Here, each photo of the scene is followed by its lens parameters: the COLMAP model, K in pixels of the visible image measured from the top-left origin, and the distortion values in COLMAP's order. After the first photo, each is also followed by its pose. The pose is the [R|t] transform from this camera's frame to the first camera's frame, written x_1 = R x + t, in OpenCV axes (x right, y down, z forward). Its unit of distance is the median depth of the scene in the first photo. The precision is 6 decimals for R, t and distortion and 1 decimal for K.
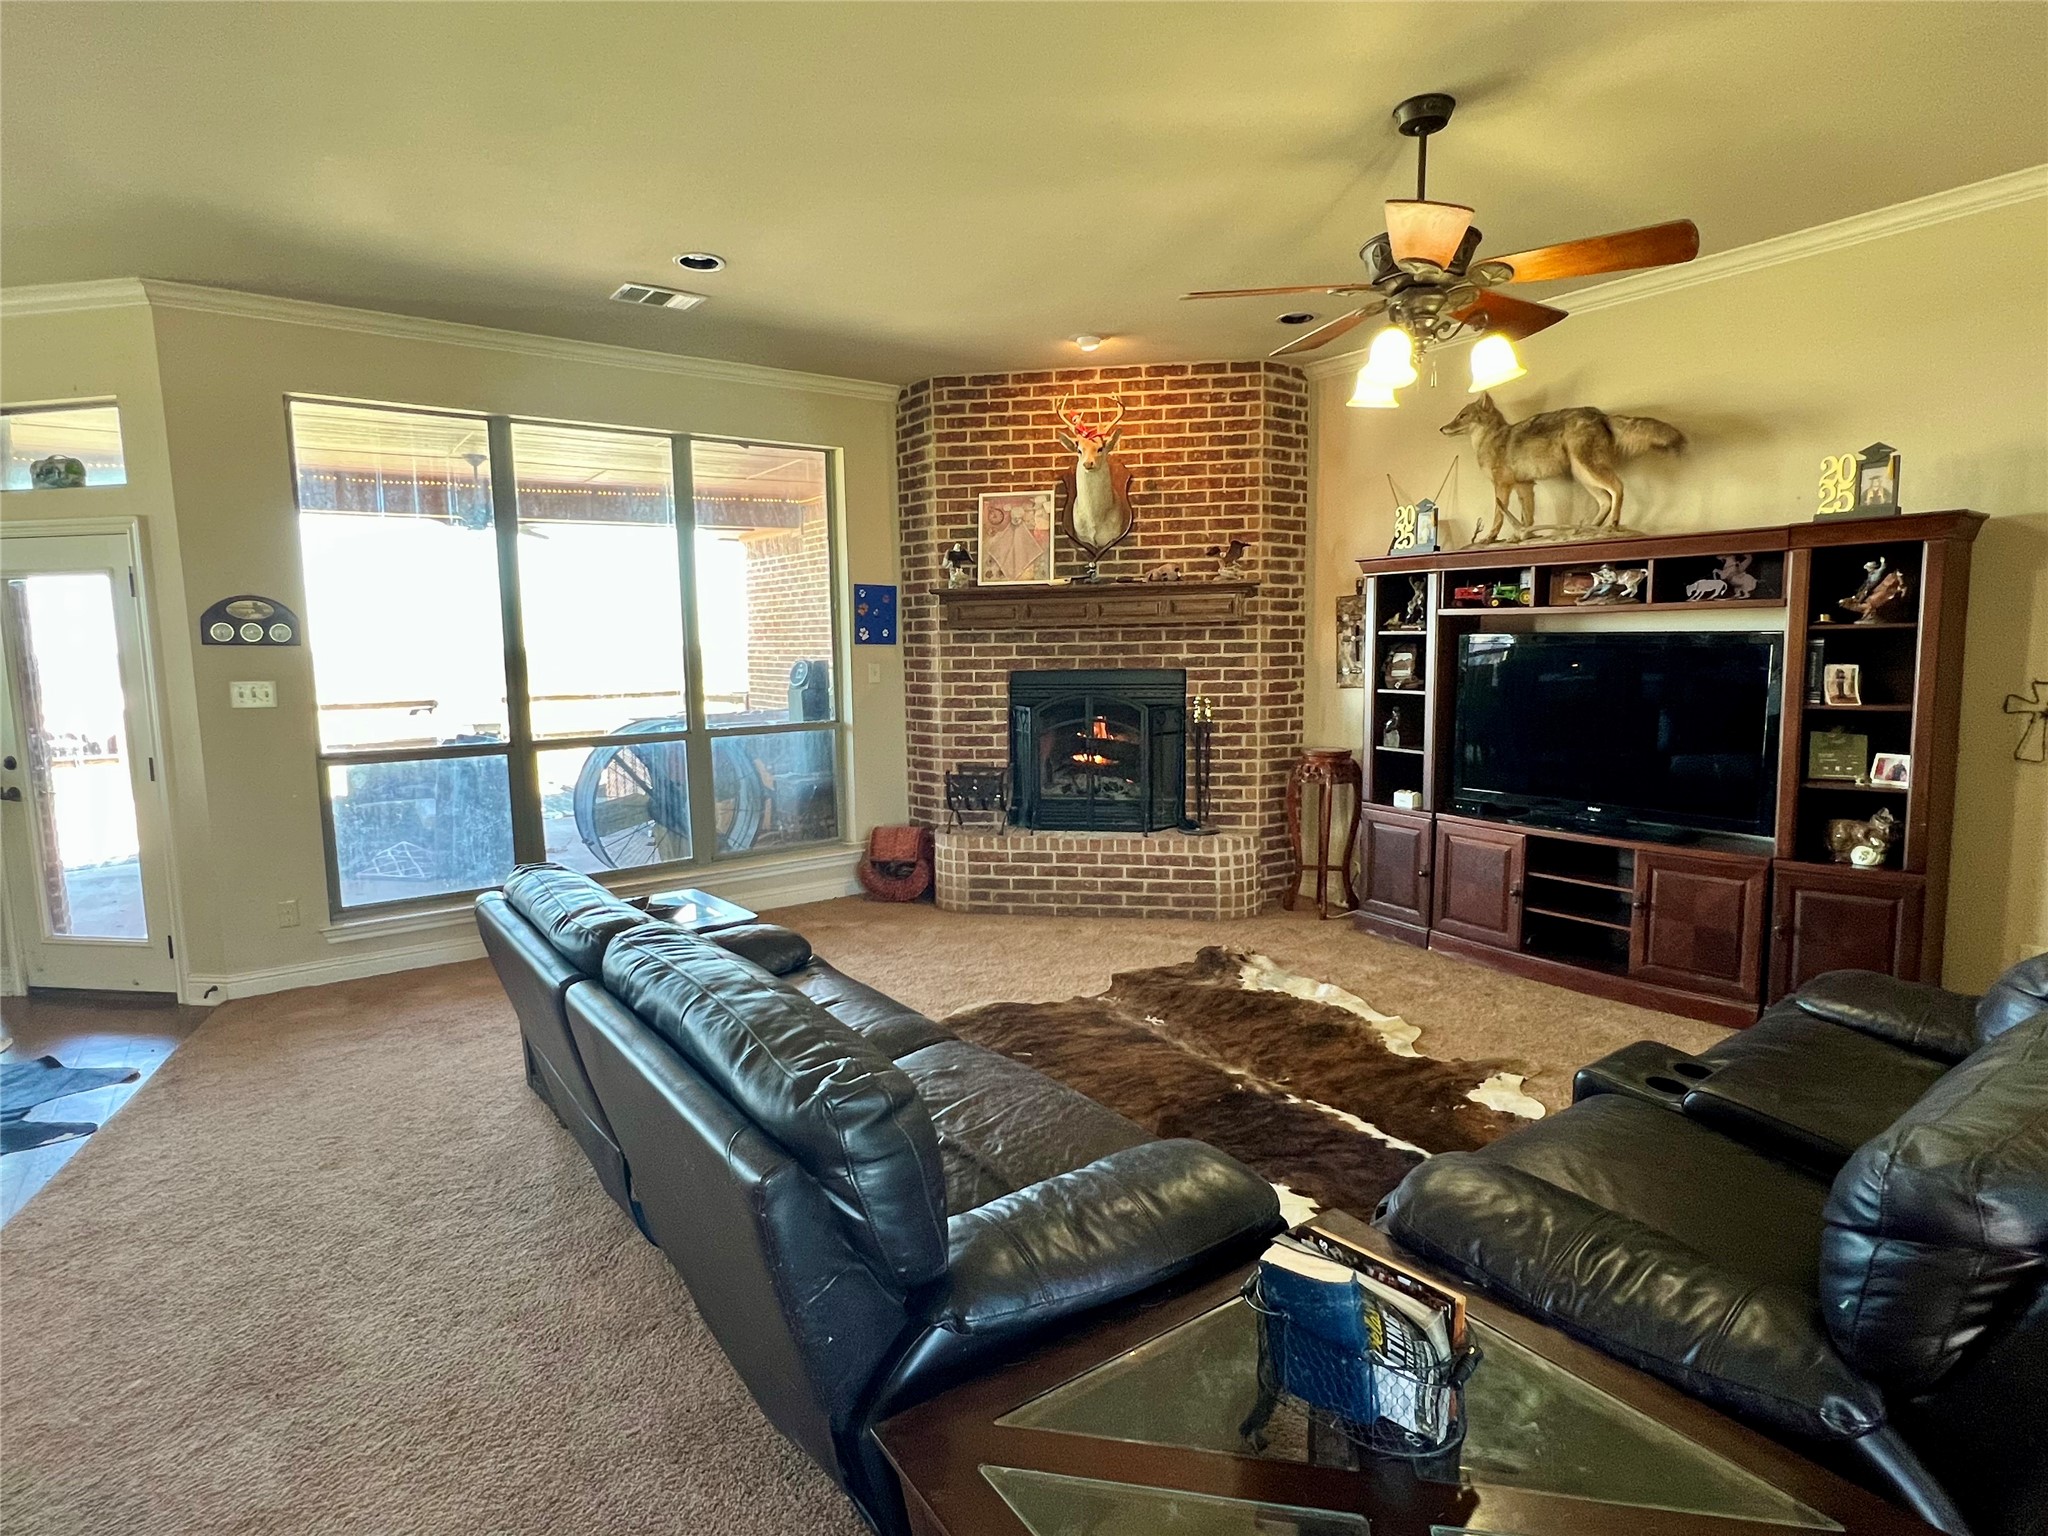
lens RADIAL K [[1075.1, 0, 1034.3], [0, 1075.1, 766.5], [0, 0, 1]] dist [0.003092, -0.003452]
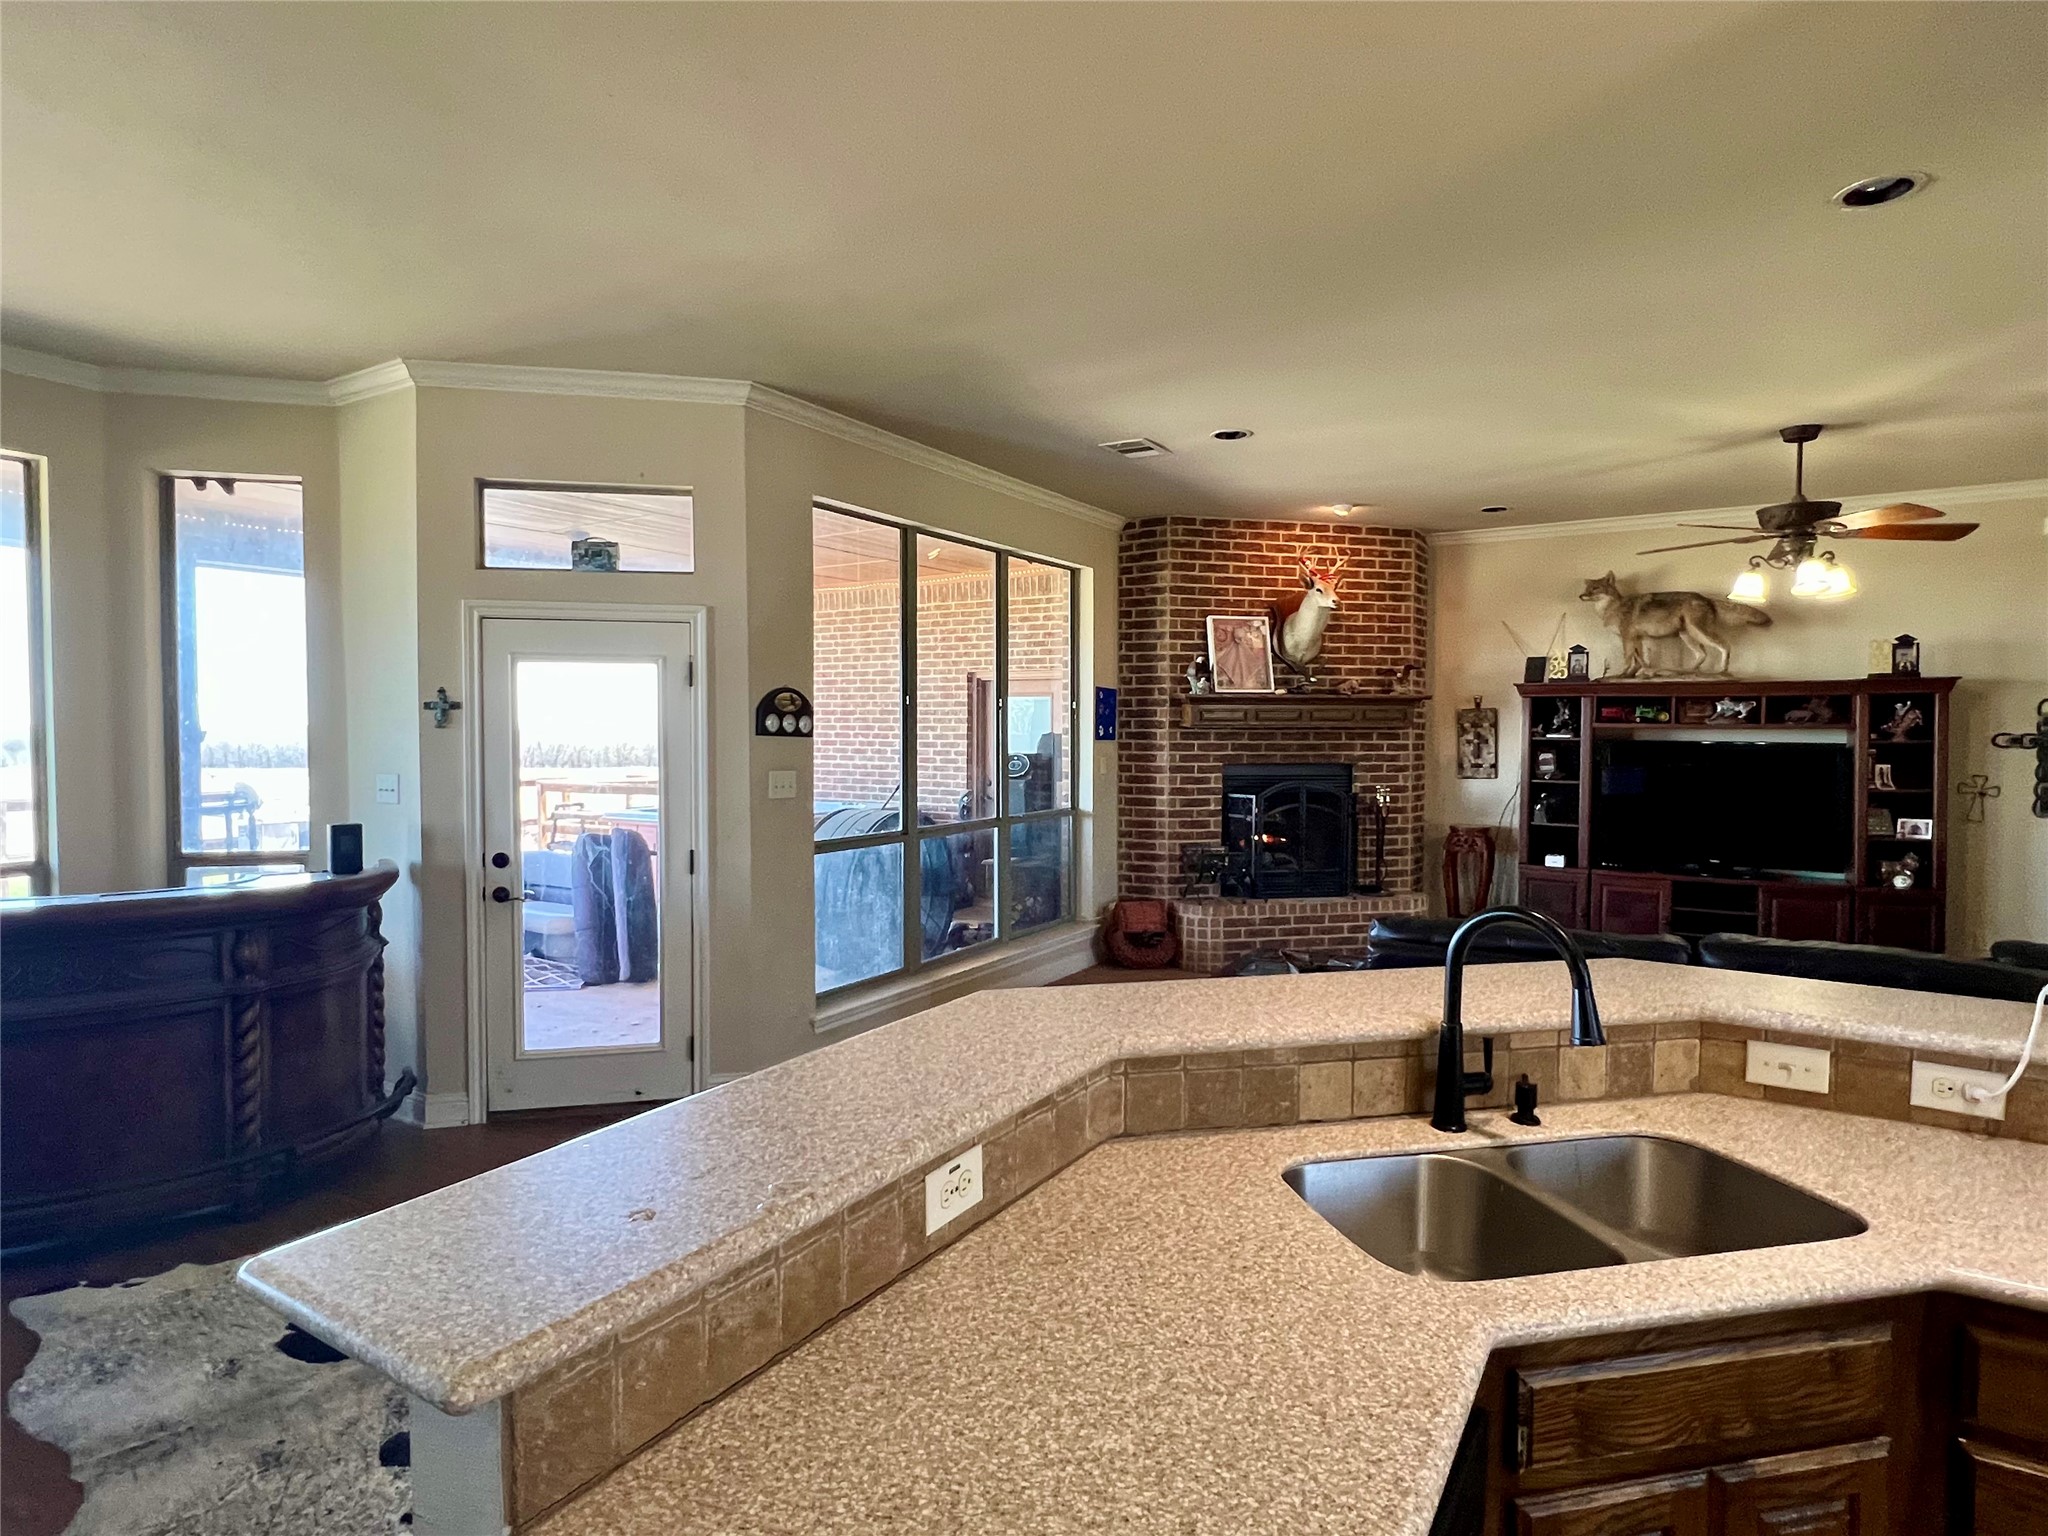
lens RADIAL K [[1100.6, 0, 1035.6], [0, 1100.6, 763.4], [0, 0, 1]] dist [-0.002243, 0.002160]
pose [[0.923516, 0.005739, 0.383518, -0.719501], [0.027606, 0.996300, -0.081384, 0.002689], [-0.382566, 0.085747, 0.919941, -0.032132]]
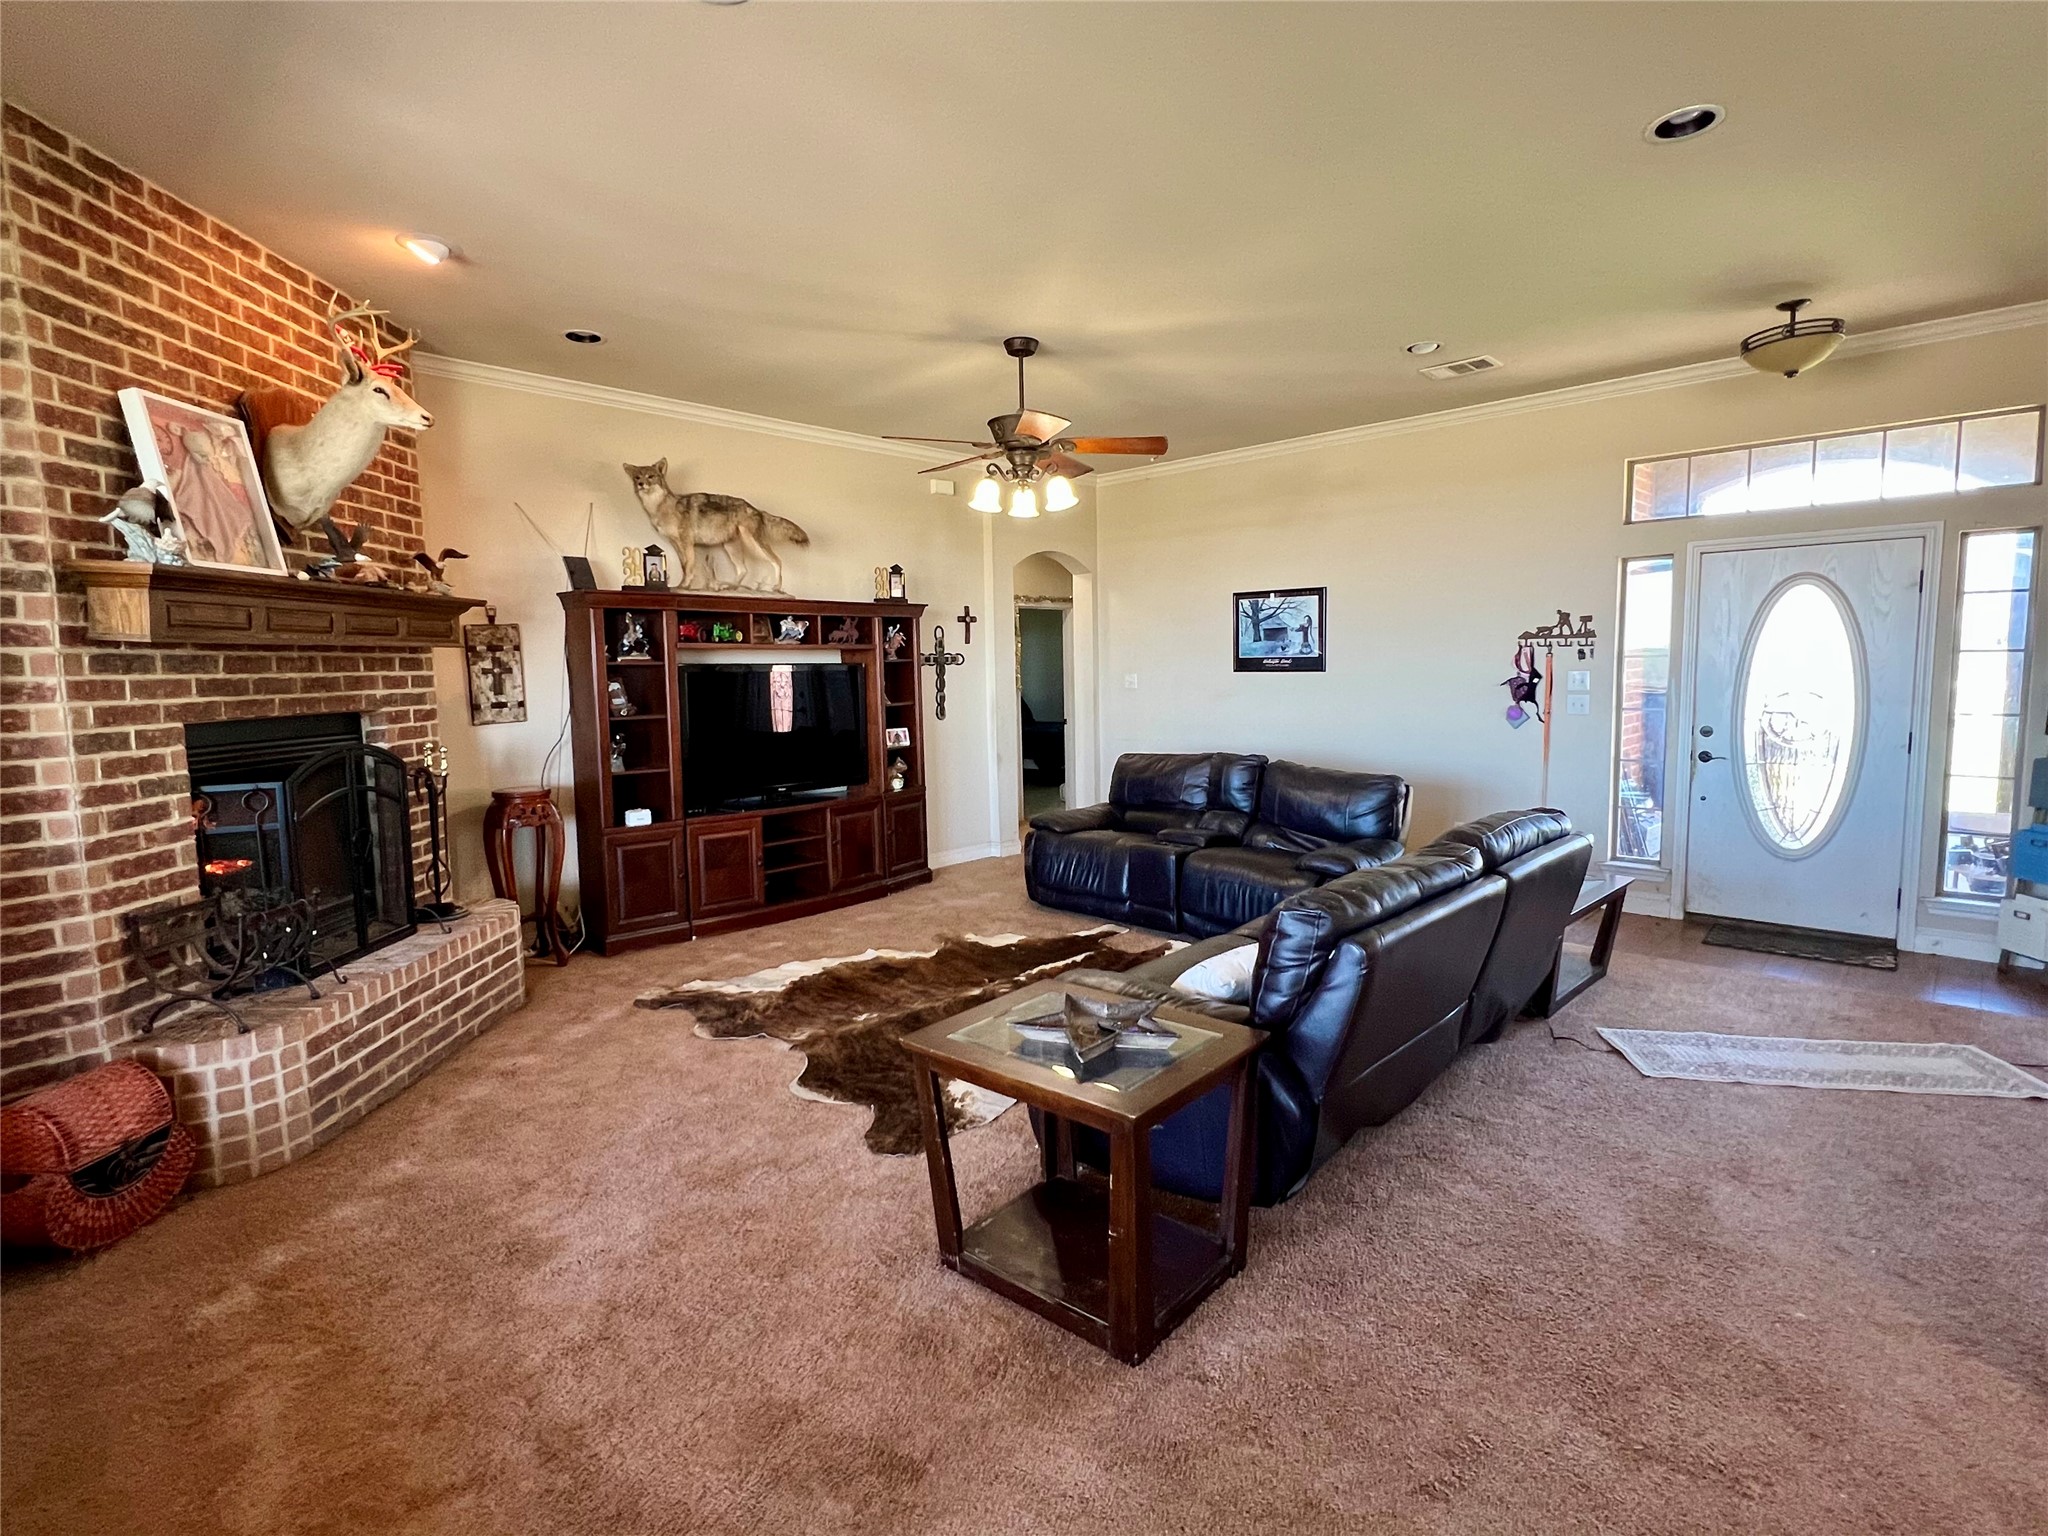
lens RADIAL K [[998.7, 0, 1005.7], [0, 998.7, 760.9], [0, 0, 1]] dist [-0.000226, 0.000251]
pose [[-0.166467, -0.077651, 0.982985, -0.633577], [0.135179, 0.985685, 0.100757, -0.069635], [-0.976737, 0.149651, -0.153587, 0.714440]]
